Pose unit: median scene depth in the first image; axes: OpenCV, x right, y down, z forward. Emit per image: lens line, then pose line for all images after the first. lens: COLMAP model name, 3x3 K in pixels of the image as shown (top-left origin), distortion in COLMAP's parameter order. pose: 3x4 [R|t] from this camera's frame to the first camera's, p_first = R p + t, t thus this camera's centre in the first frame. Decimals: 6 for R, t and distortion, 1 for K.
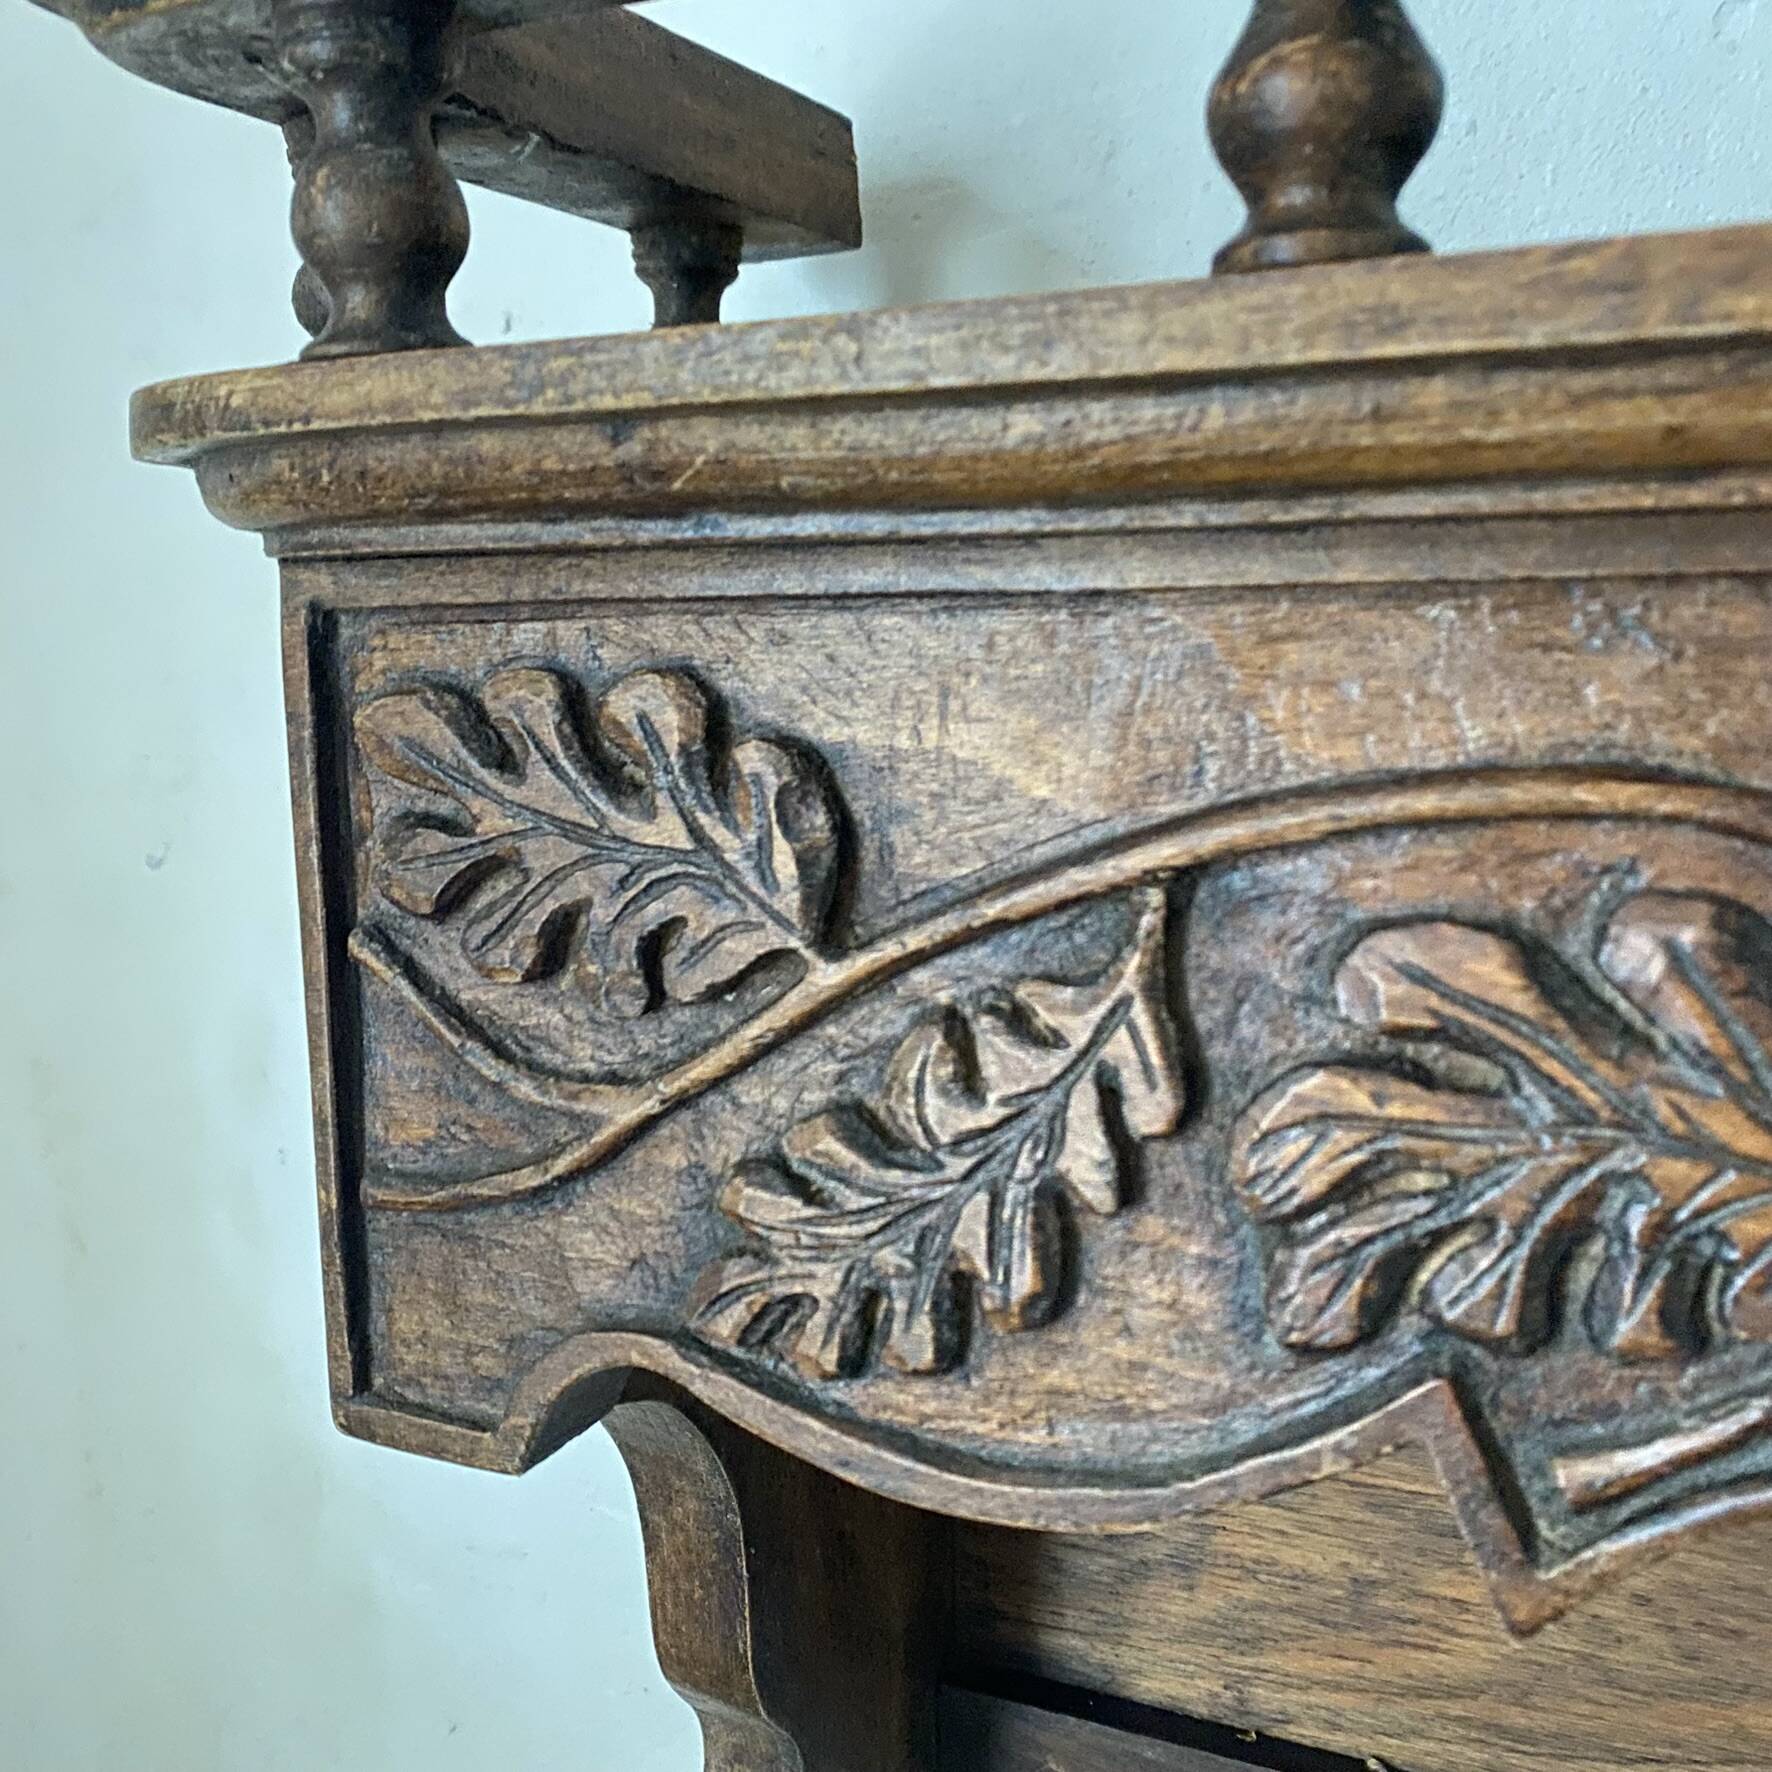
lens RADIAL K [[1834.9, 0, 885.8], [0, 1834.9, 880.9], [0, 0, 1]] dist [0.018021, 0.000000]
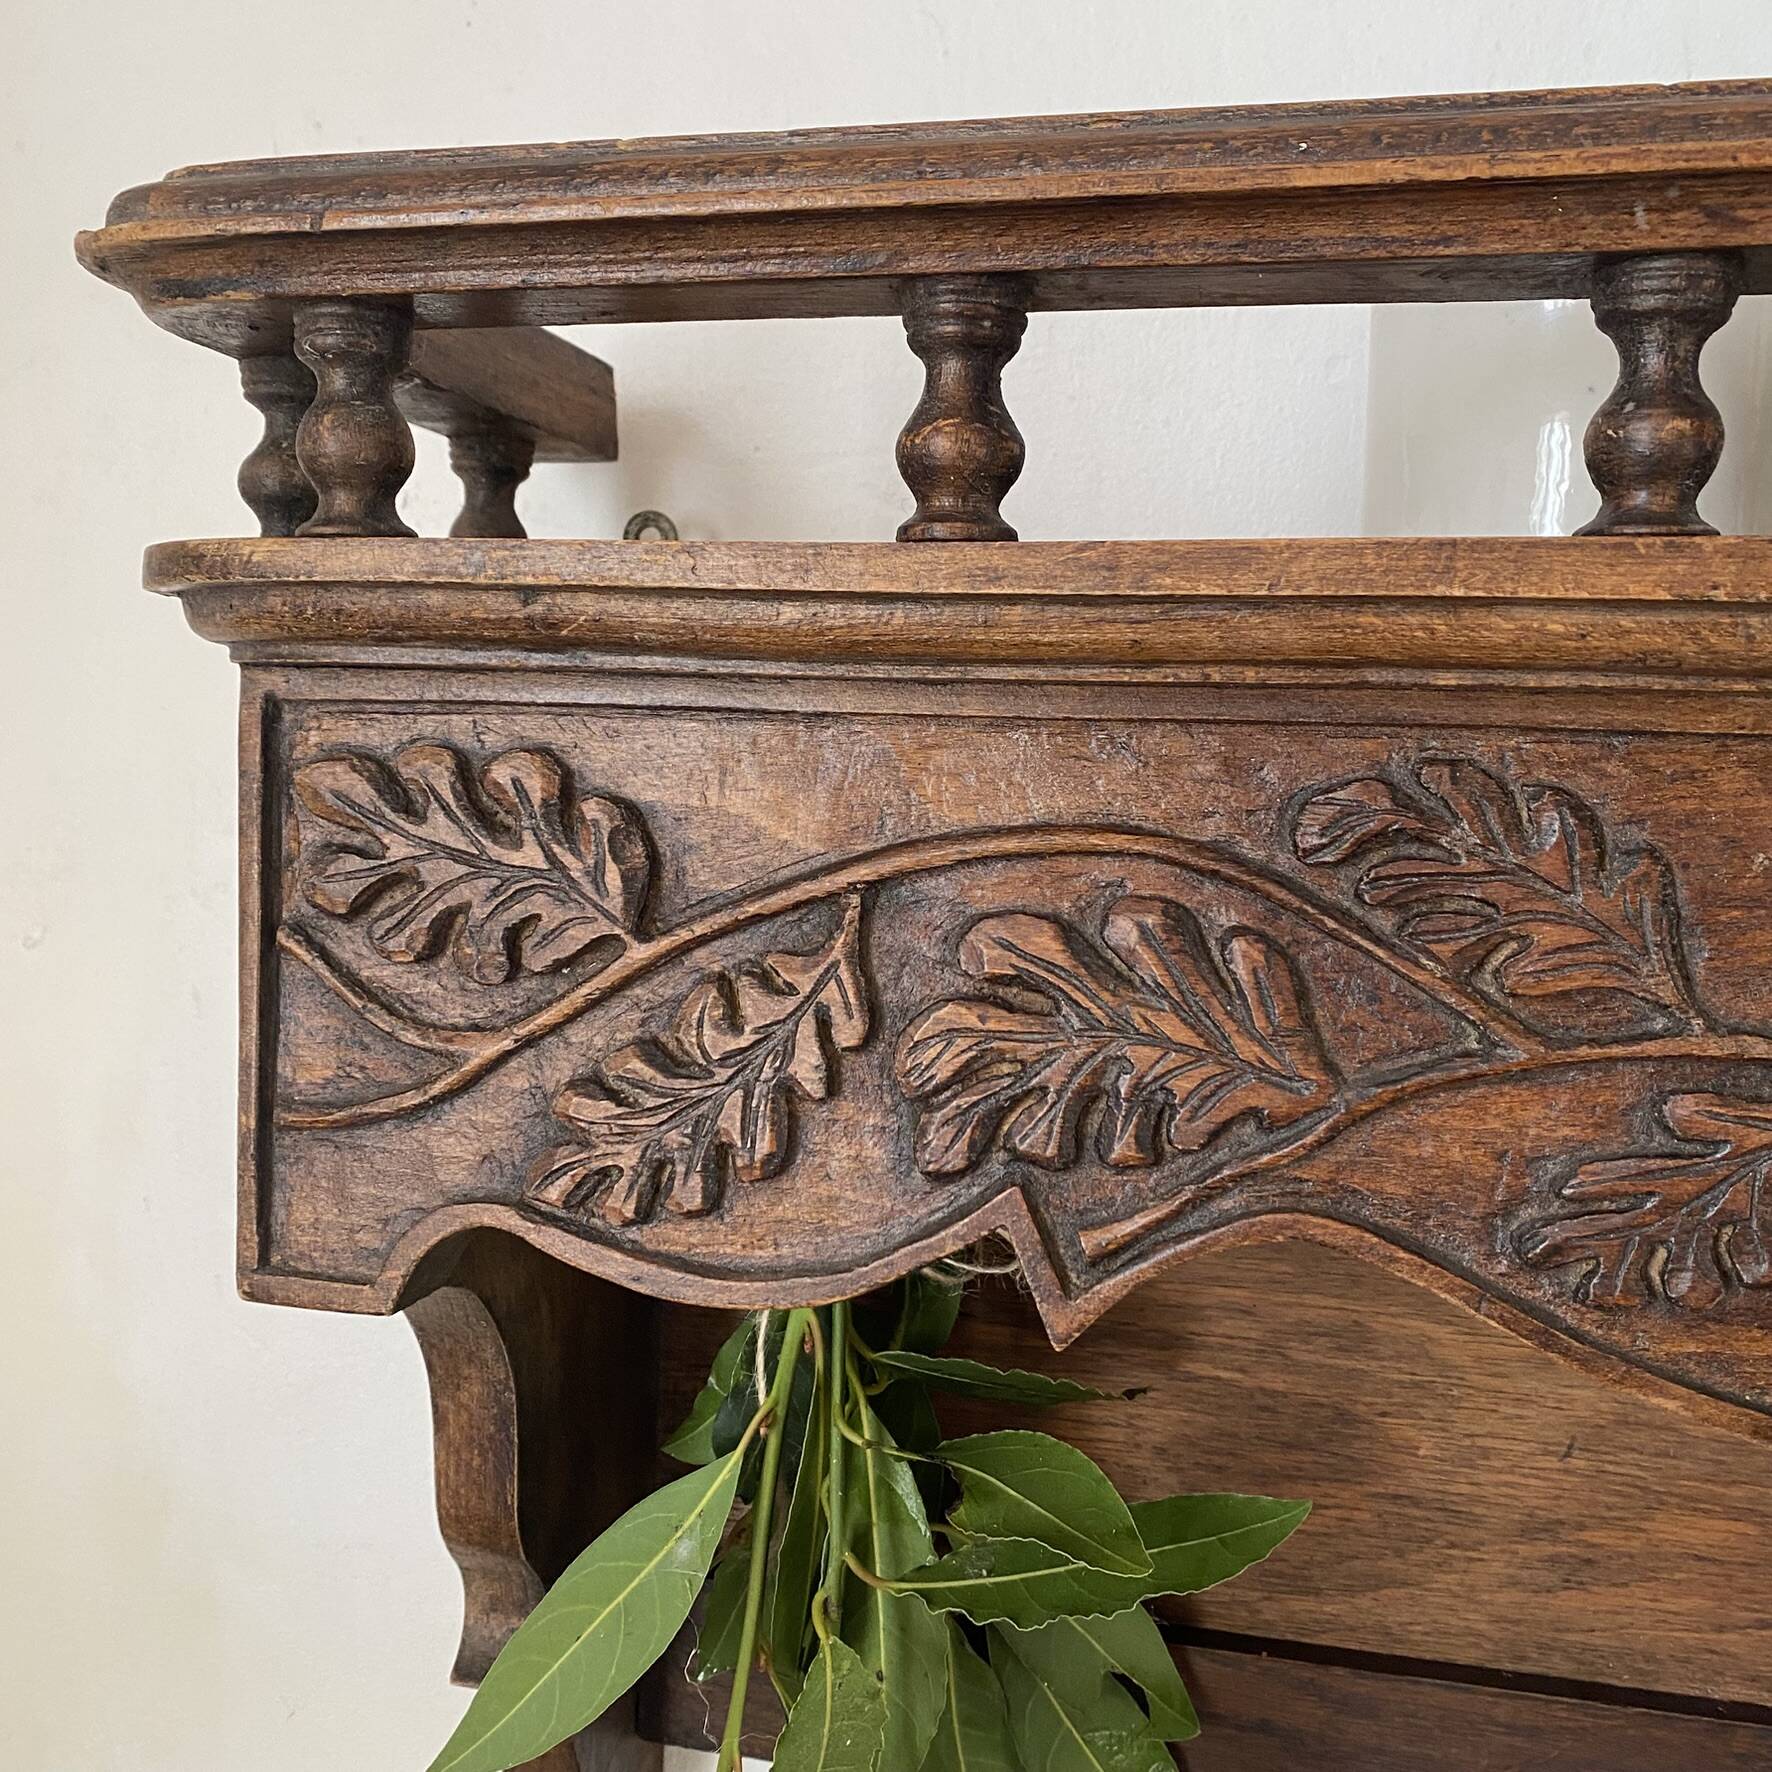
lens RADIAL K [[1834.9, 0, 942.6], [0, 1834.9, 893.5], [0, 0, 1]] dist [0.018021, 0.000000]
pose [[0.971625, 0.033574, 0.234130, -0.145211], [-0.015434, 0.996764, -0.078885, 0.119214], [-0.236021, 0.073033, 0.969000, -0.551801]]
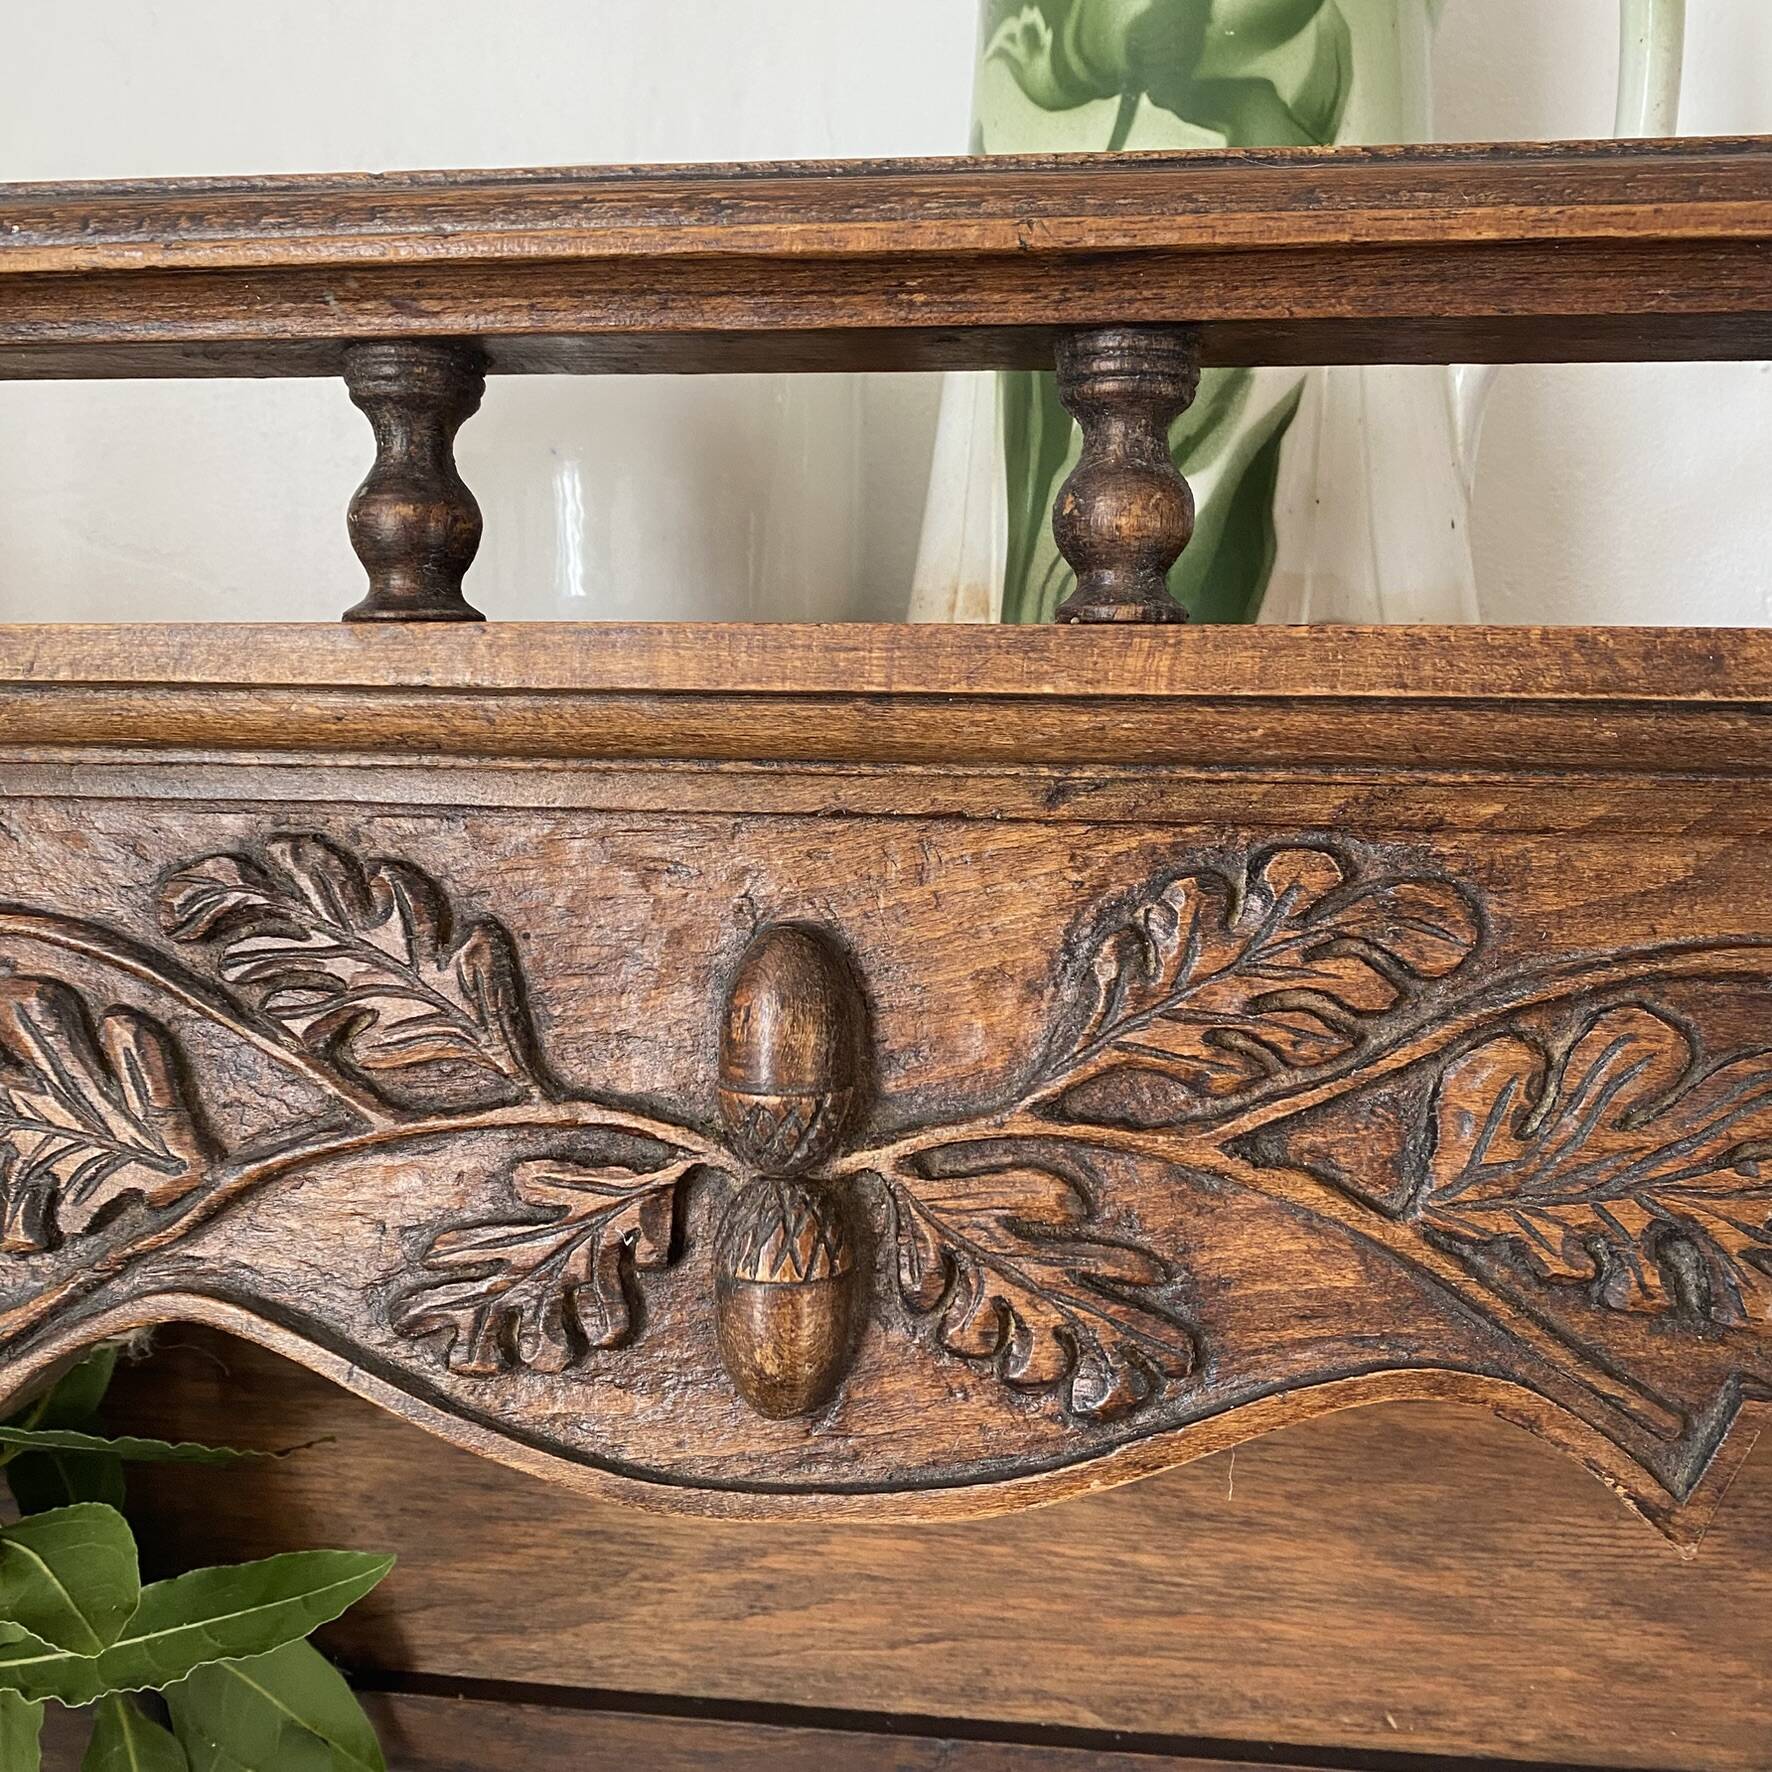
lens RADIAL K [[1834.9, 0, 937.3], [0, 1834.9, 857.0], [0, 0, 1]] dist [0.018021, 0.000000]
pose [[0.944869, 0.009027, 0.327325, 0.544767], [0.018354, 0.996588, -0.080467, 0.040636], [-0.326935, 0.082038, 0.941479, -0.760040]]
